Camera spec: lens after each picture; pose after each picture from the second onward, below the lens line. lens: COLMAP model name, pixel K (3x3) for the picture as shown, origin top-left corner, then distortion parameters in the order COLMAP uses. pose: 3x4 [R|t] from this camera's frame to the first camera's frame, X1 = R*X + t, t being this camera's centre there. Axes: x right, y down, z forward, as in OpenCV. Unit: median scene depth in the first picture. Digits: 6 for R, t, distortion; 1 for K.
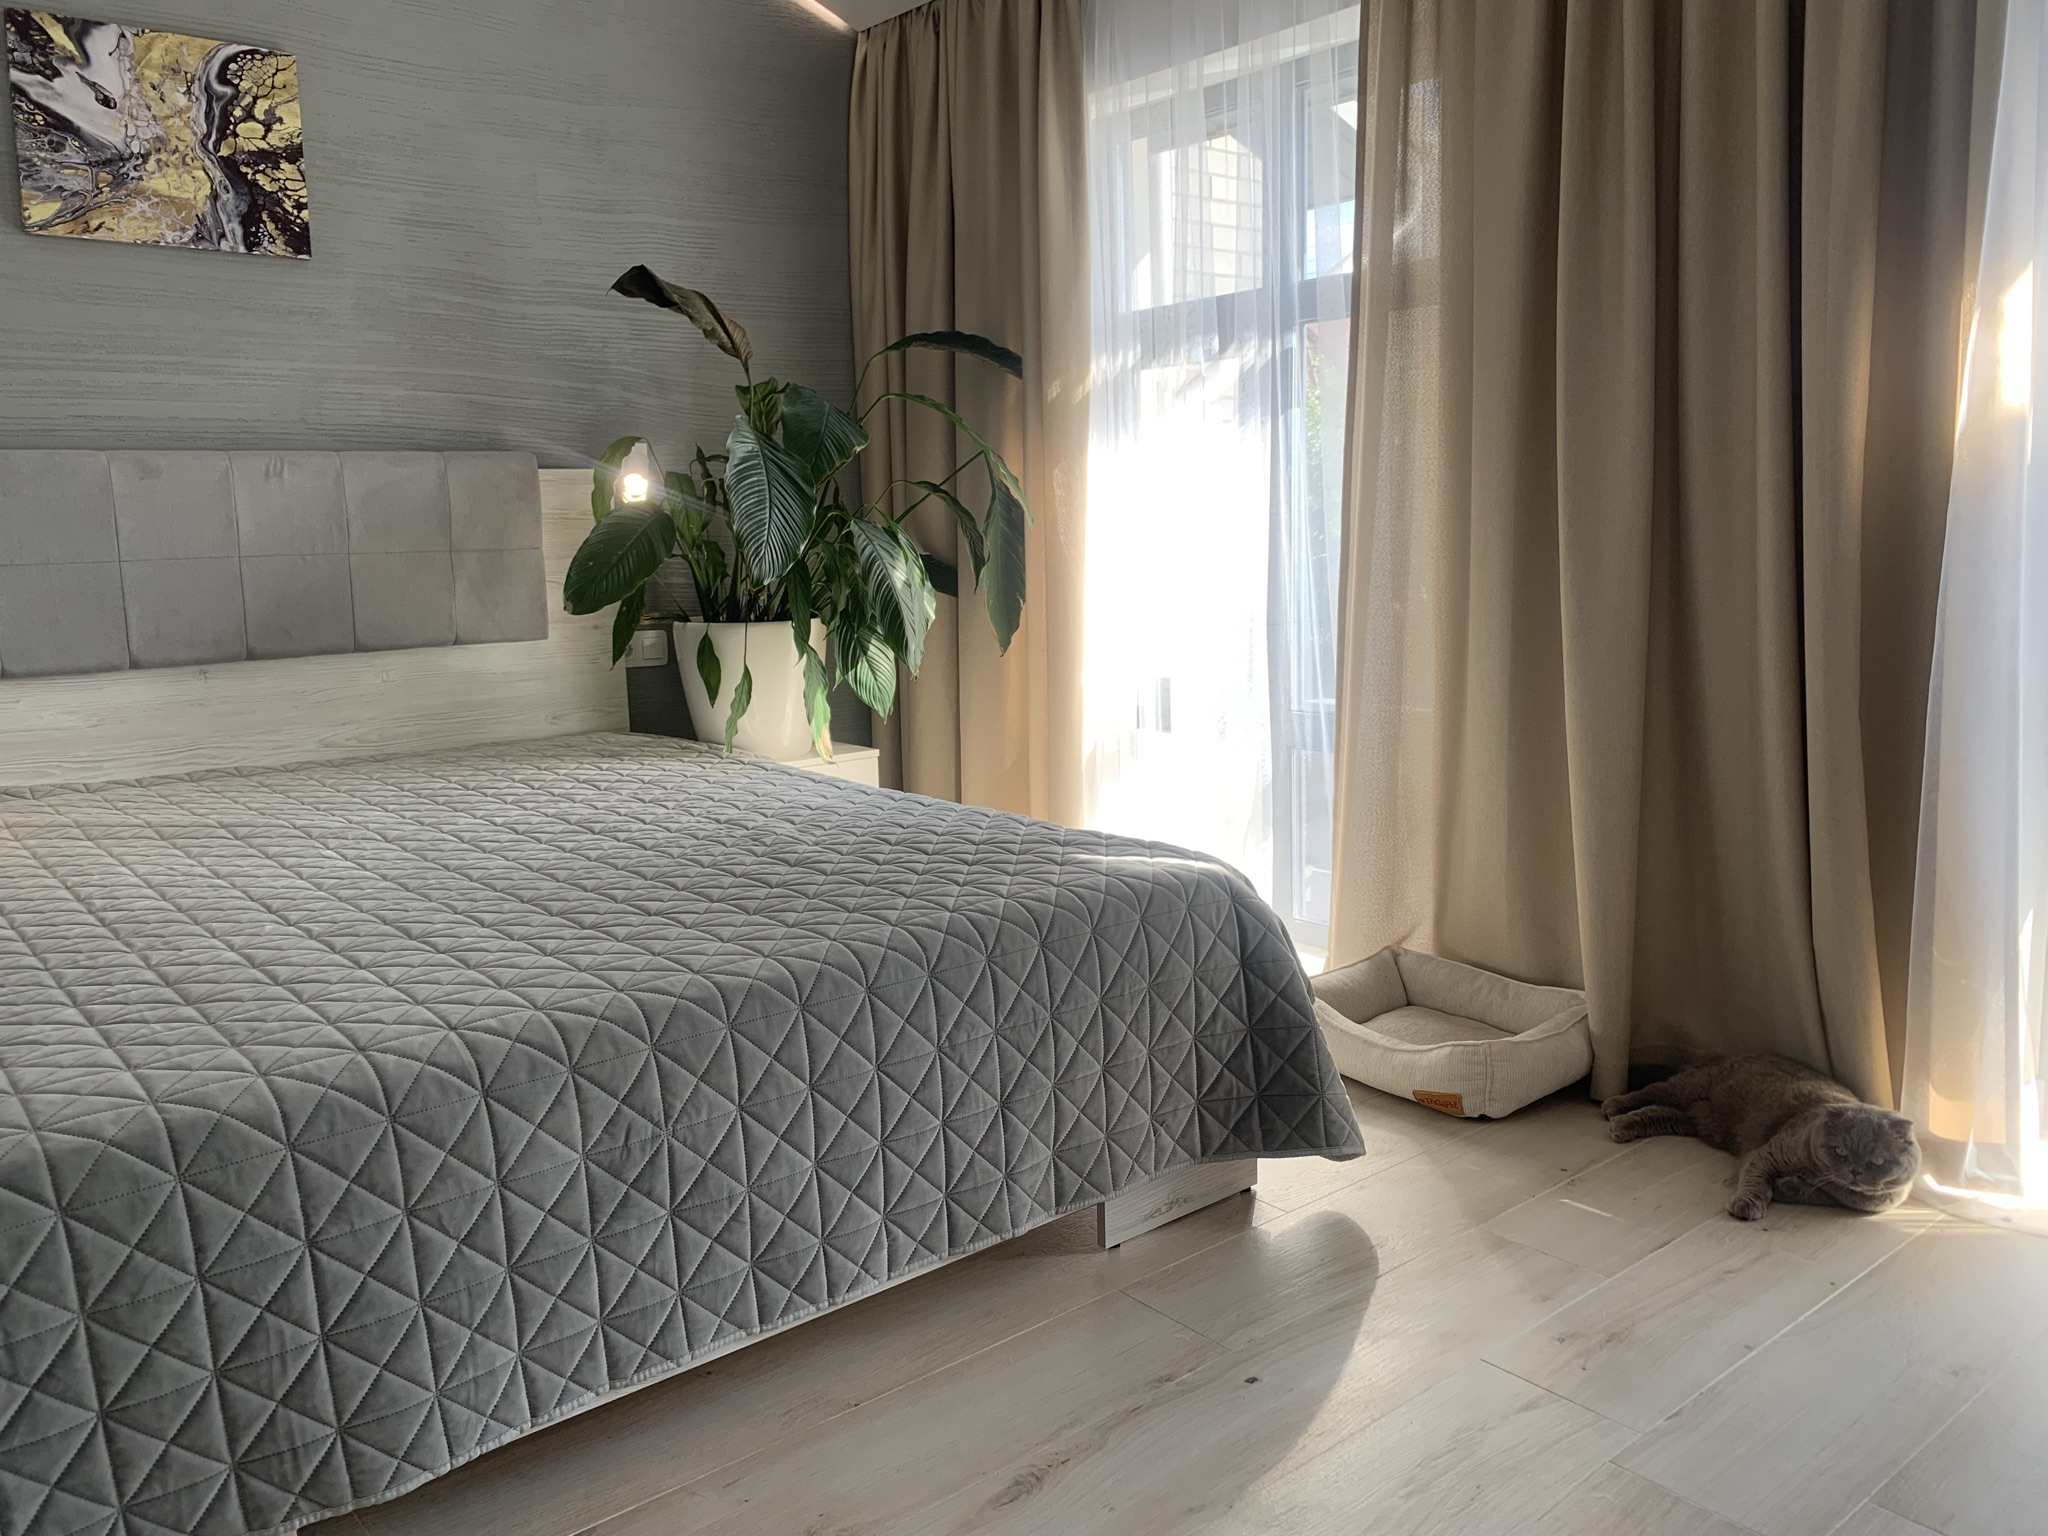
lens RADIAL K [[1543.3, 0, 1017.4], [0, 1543.3, 754.6], [0, 0, 1]] dist [0.021796, -0.007221]
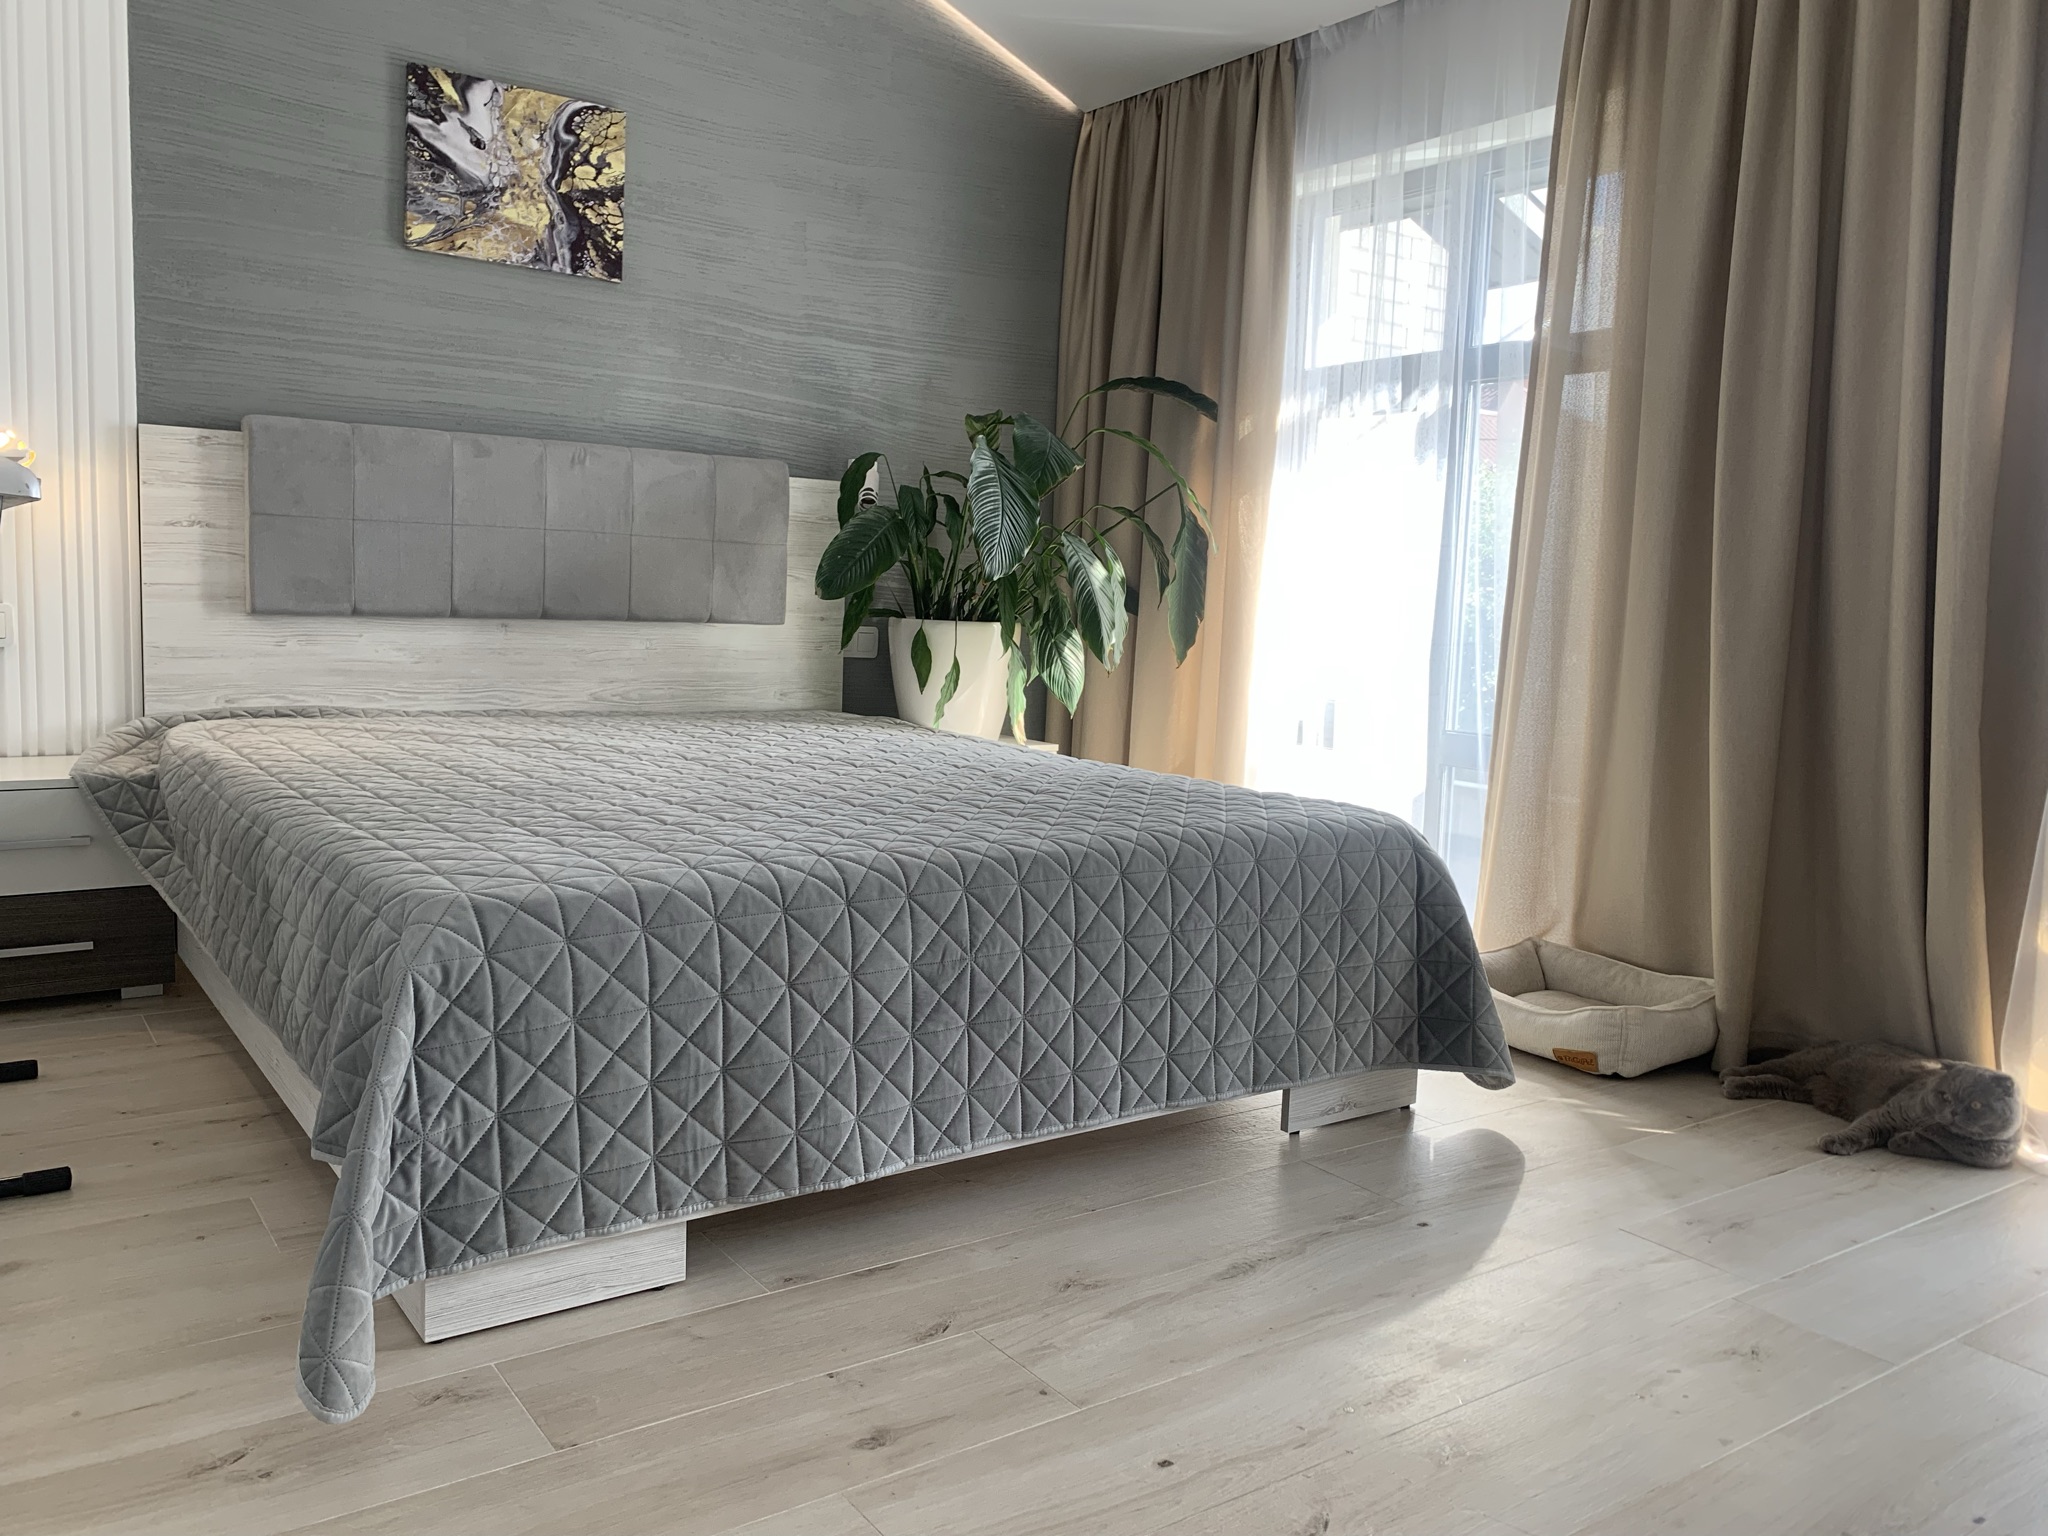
lens RADIAL K [[1563.9, 0, 985.2], [0, 1563.9, 762.2], [0, 0, 1]] dist [0.083231, -0.139164]
pose [[0.994983, 0.071355, -0.070116, -0.077156], [-0.074790, 0.996060, -0.047648, 0.081694], [0.066440, 0.052653, 0.996400, -0.157843]]
